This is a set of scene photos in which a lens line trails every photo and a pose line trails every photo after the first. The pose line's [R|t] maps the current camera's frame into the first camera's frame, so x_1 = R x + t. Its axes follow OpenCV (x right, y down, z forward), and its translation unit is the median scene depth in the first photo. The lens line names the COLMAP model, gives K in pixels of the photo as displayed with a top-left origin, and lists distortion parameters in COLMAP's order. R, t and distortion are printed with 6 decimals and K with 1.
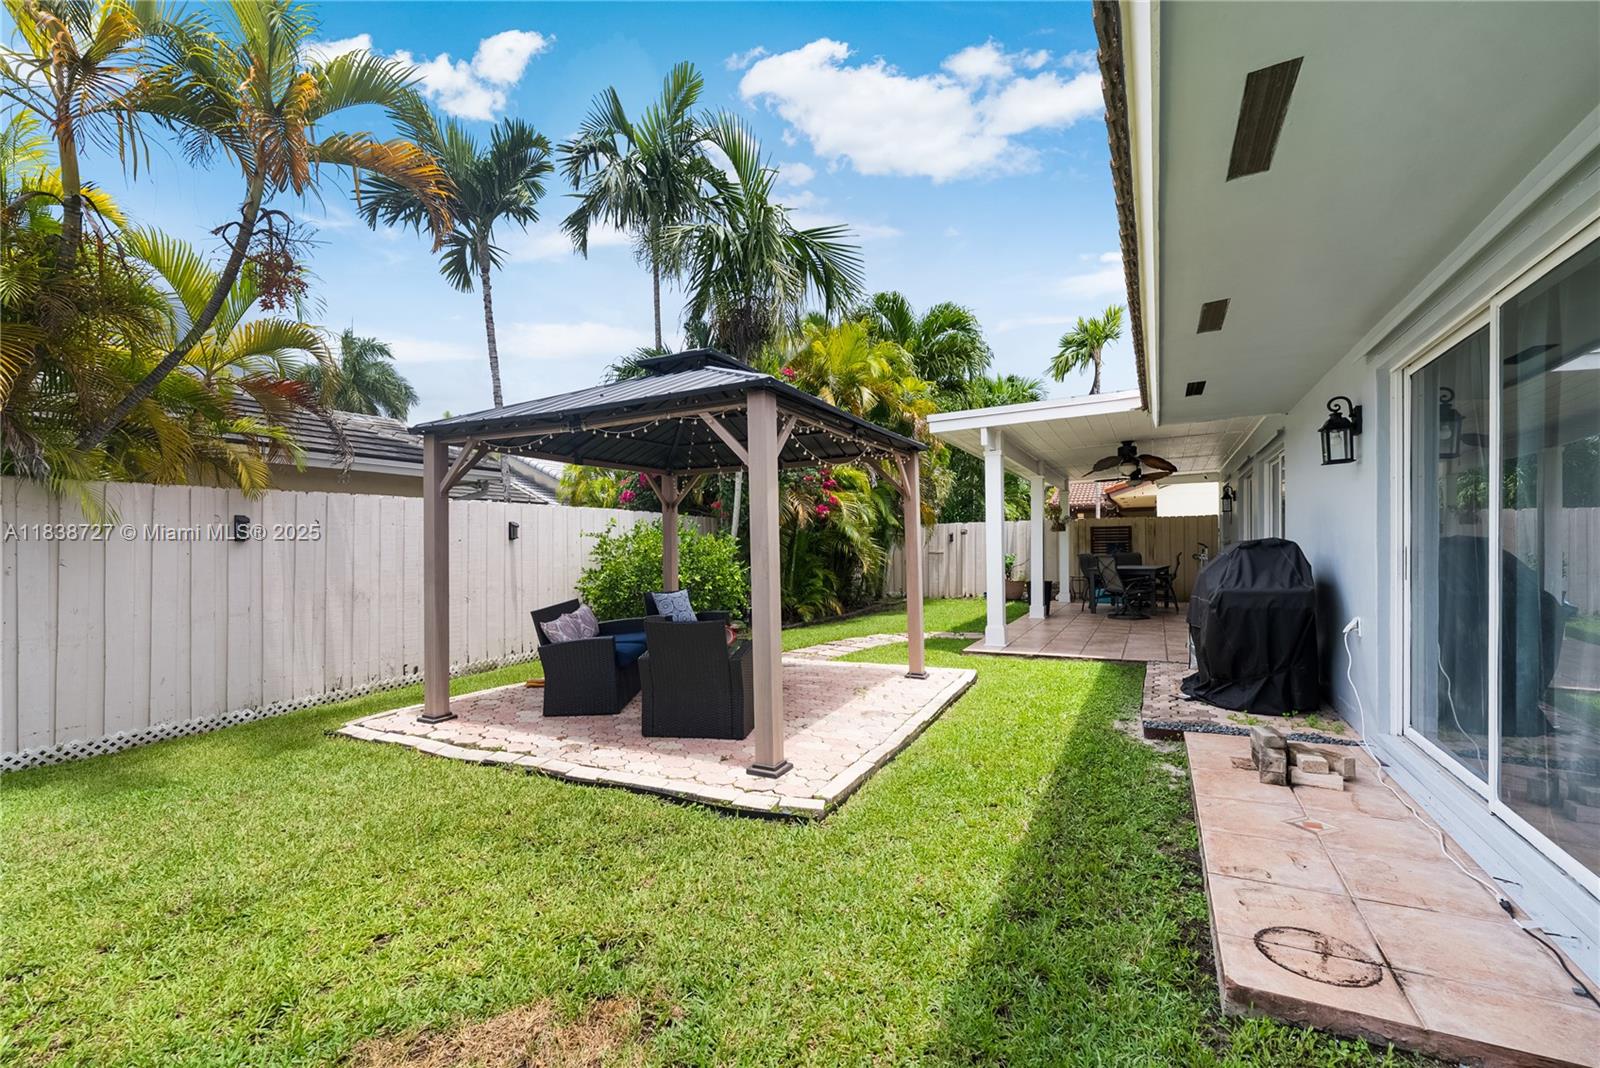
lens RADIAL K [[656.5, 0, 803.4], [0, 656.5, 555.7], [0, 0, 1]] dist [0.000111, -0.000343]
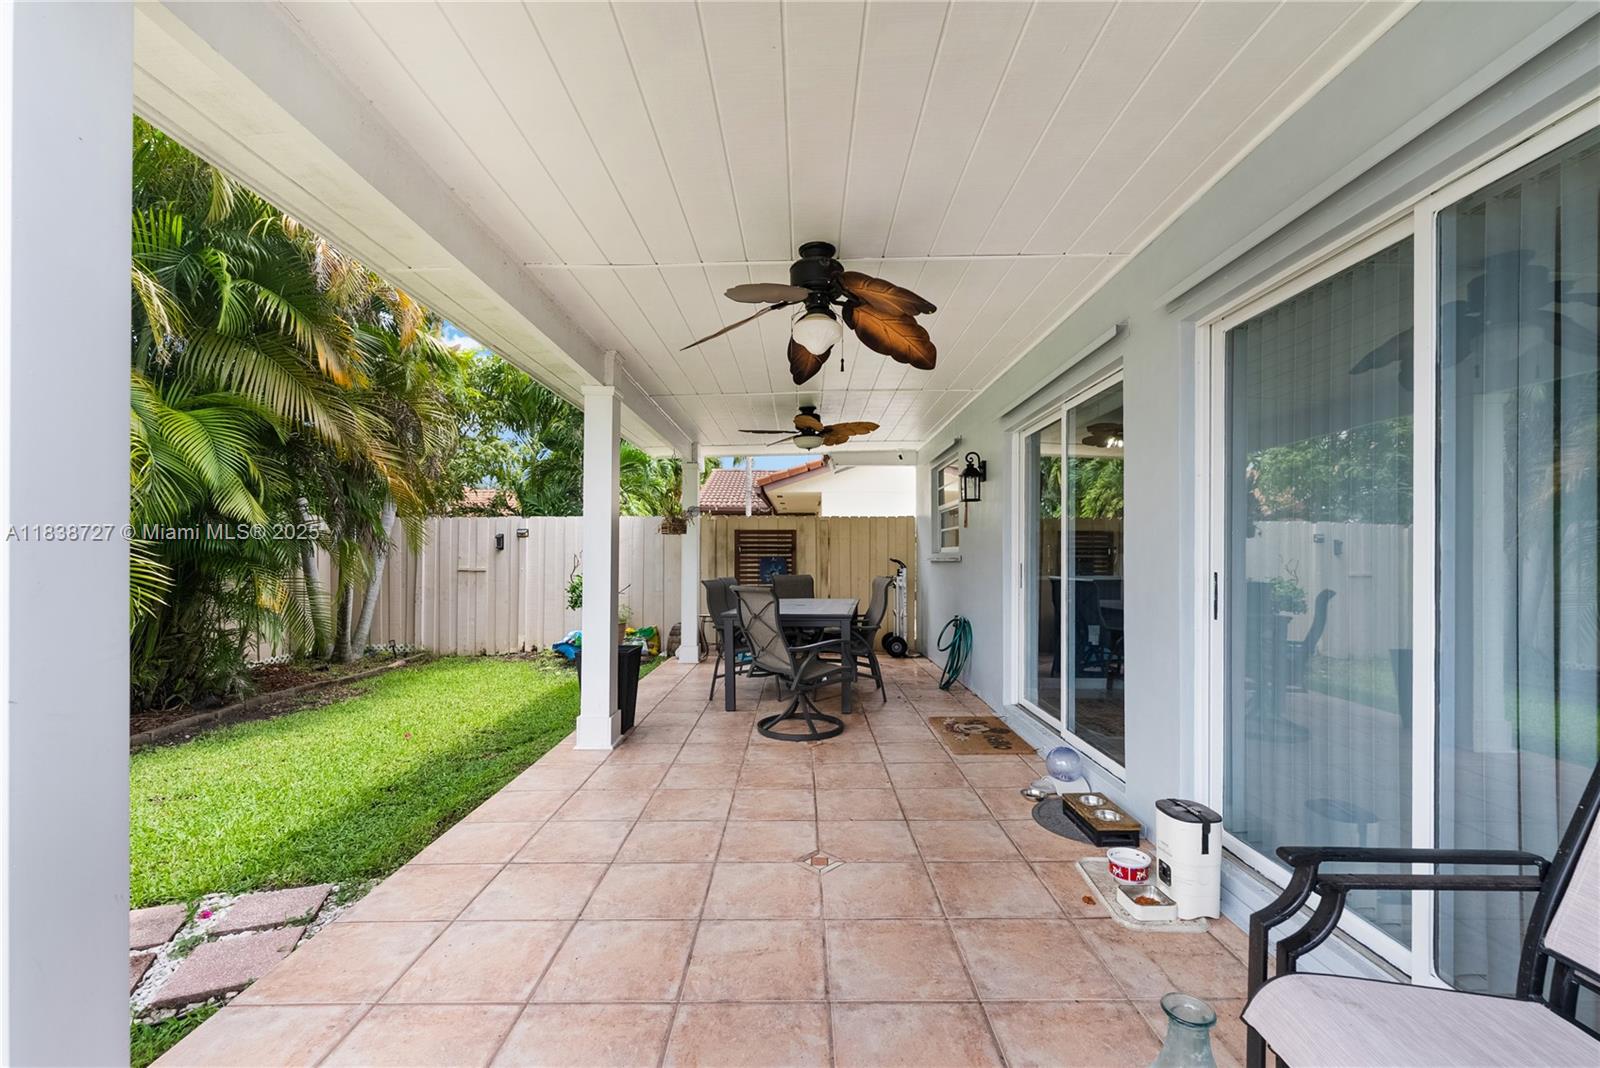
lens RADIAL K [[656.5, 0, 803.4], [0, 656.5, 555.7], [0, 0, 1]] dist [0.000111, -0.000343]
pose [[0.878266, 0.015060, 0.477935, 0.286211], [-0.008420, 0.999836, -0.016034, -0.015482], [-0.478098, 0.010058, 0.878249, 0.615575]]
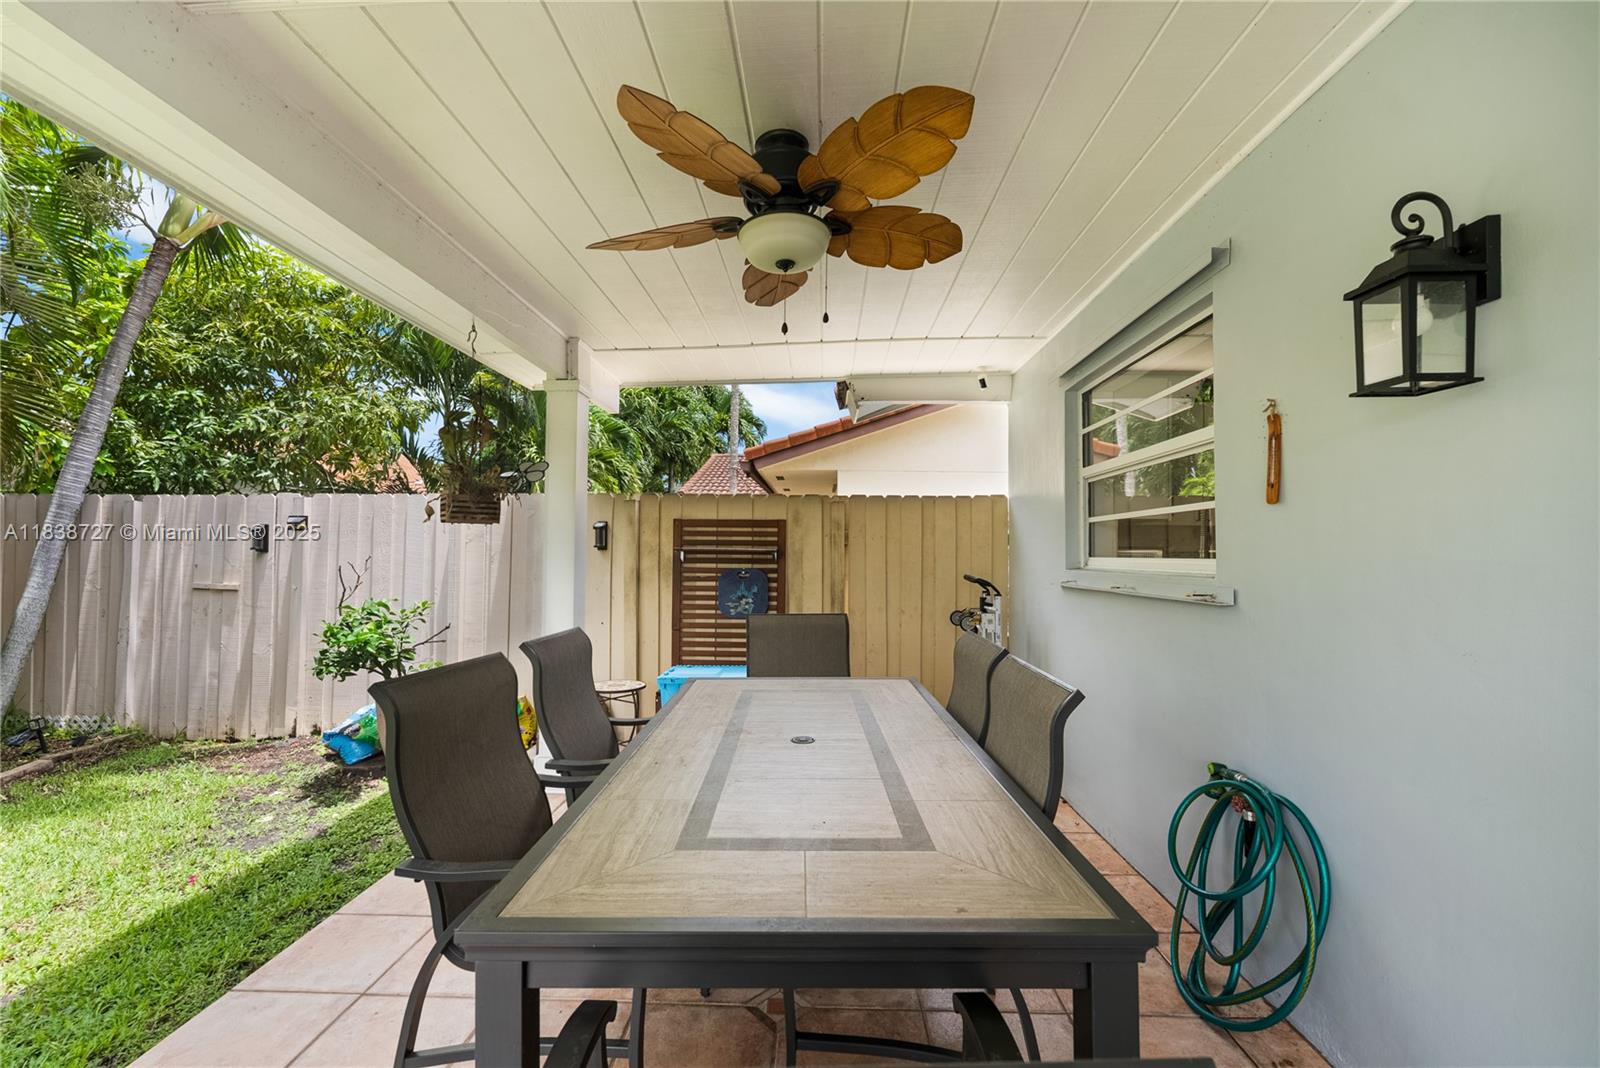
lens RADIAL K [[643.4, 0, 798.2], [0, 643.4, 544.1], [0, 0, 1]] dist [-0.001669, -0.000927]
pose [[0.895990, 0.027554, 0.443219, 0.486155], [-0.015940, 0.999426, -0.029908, -0.031428], [-0.443788, 0.019733, 0.895914, 0.948969]]
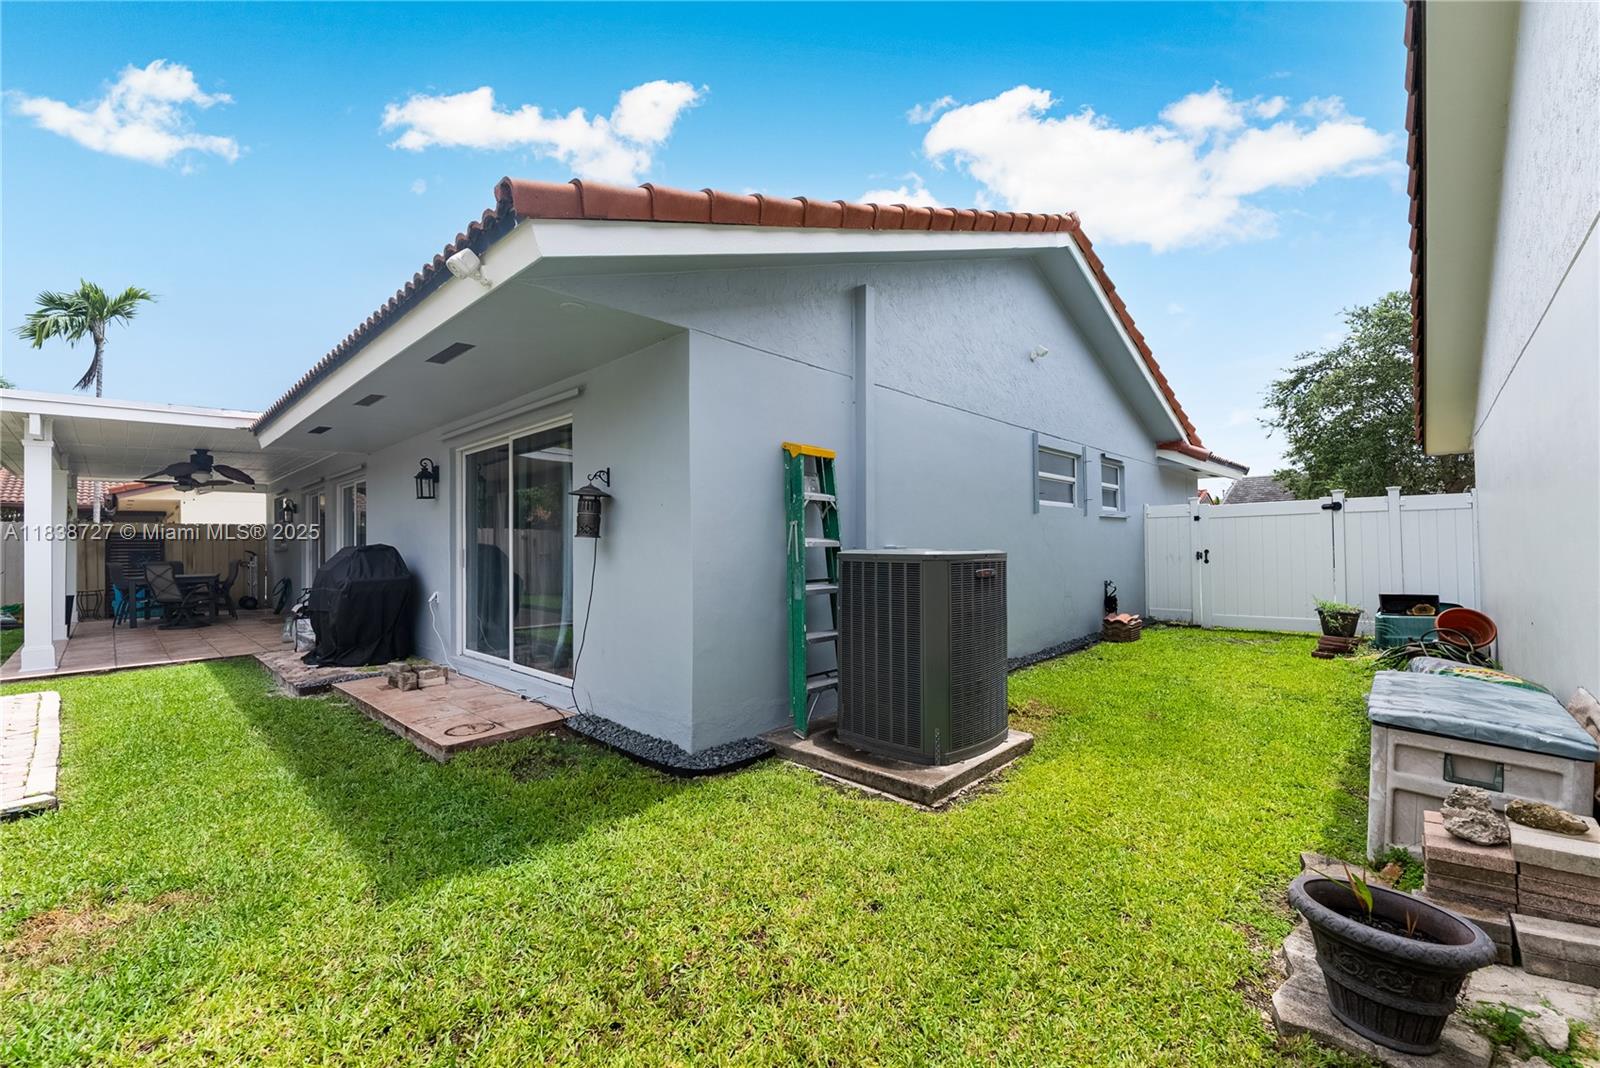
lens RADIAL K [[643.4, 0, 798.2], [0, 643.4, 544.1], [0, 0, 1]] dist [-0.001669, -0.000927]
pose [[0.254587, 0.015108, 0.966932, -0.197973], [0.019827, 0.999586, -0.020838, 0.009809], [-0.966847, 0.024477, 0.254182, -0.120625]]
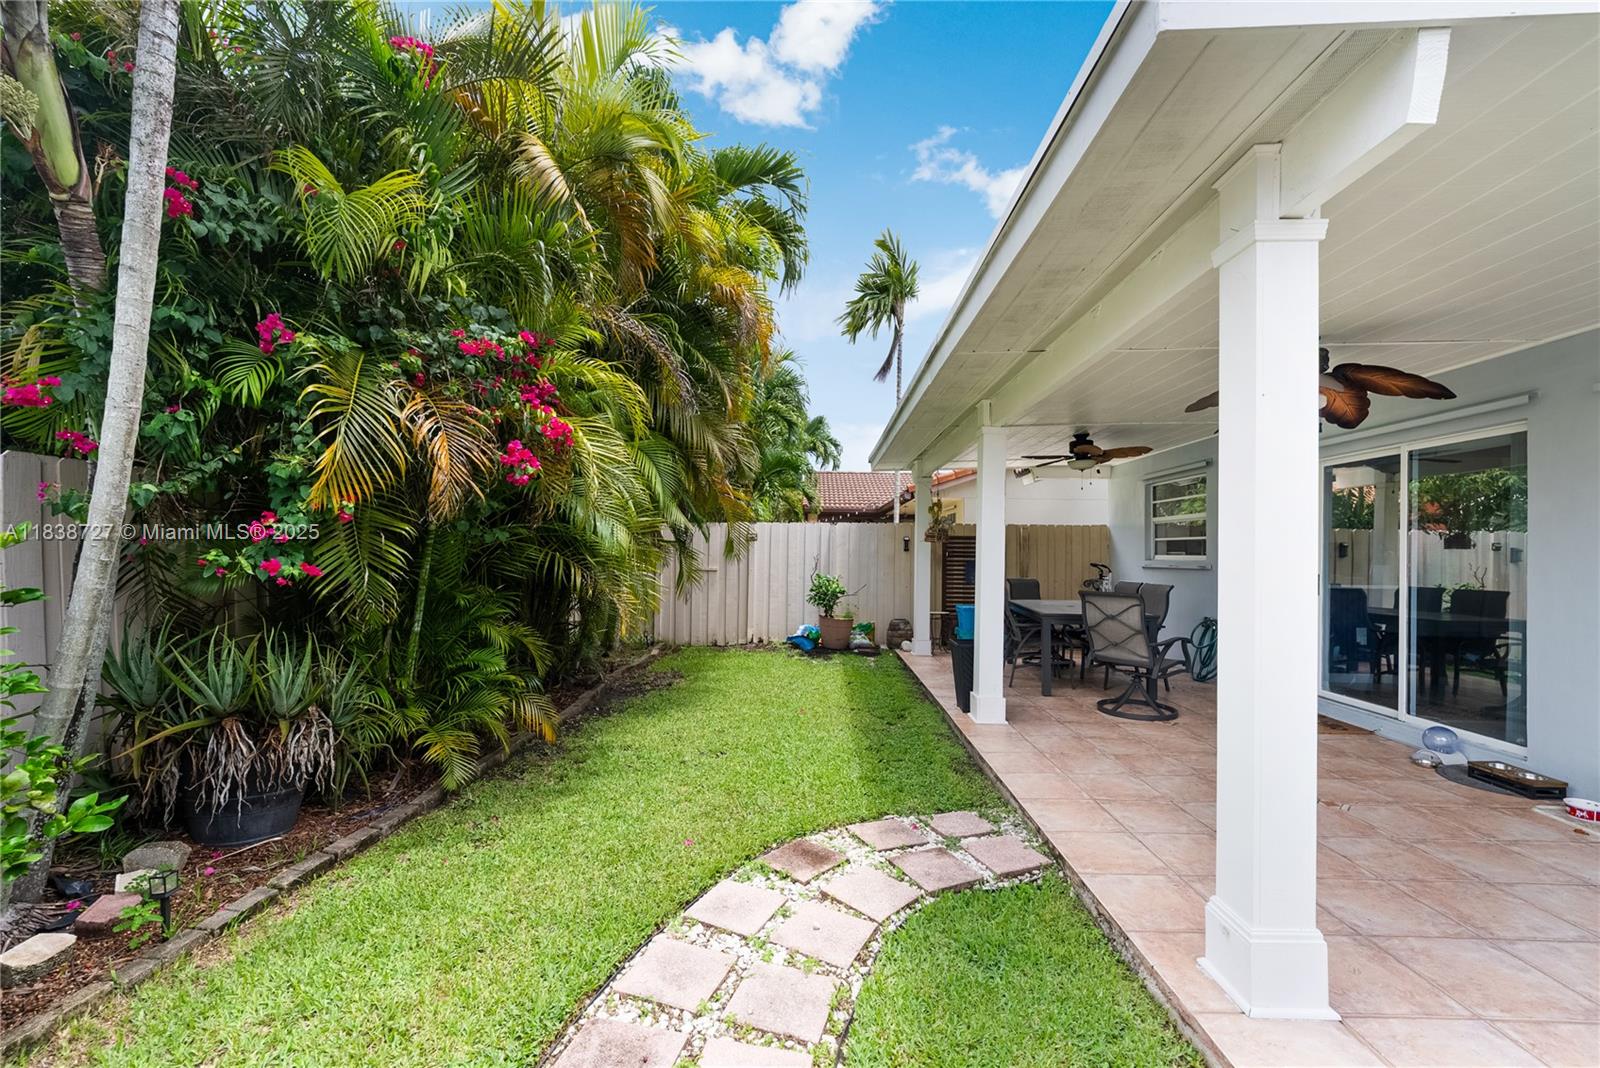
lens RADIAL K [[654.6, 0, 788.5], [0, 654.6, 539.0], [0, 0, 1]] dist [0.000210, -0.000307]
pose [[0.896439, 0.030715, 0.442101, 0.006809], [-0.018029, 0.999297, -0.032870, -0.022318], [-0.442800, 0.021496, 0.896363, 0.654430]]
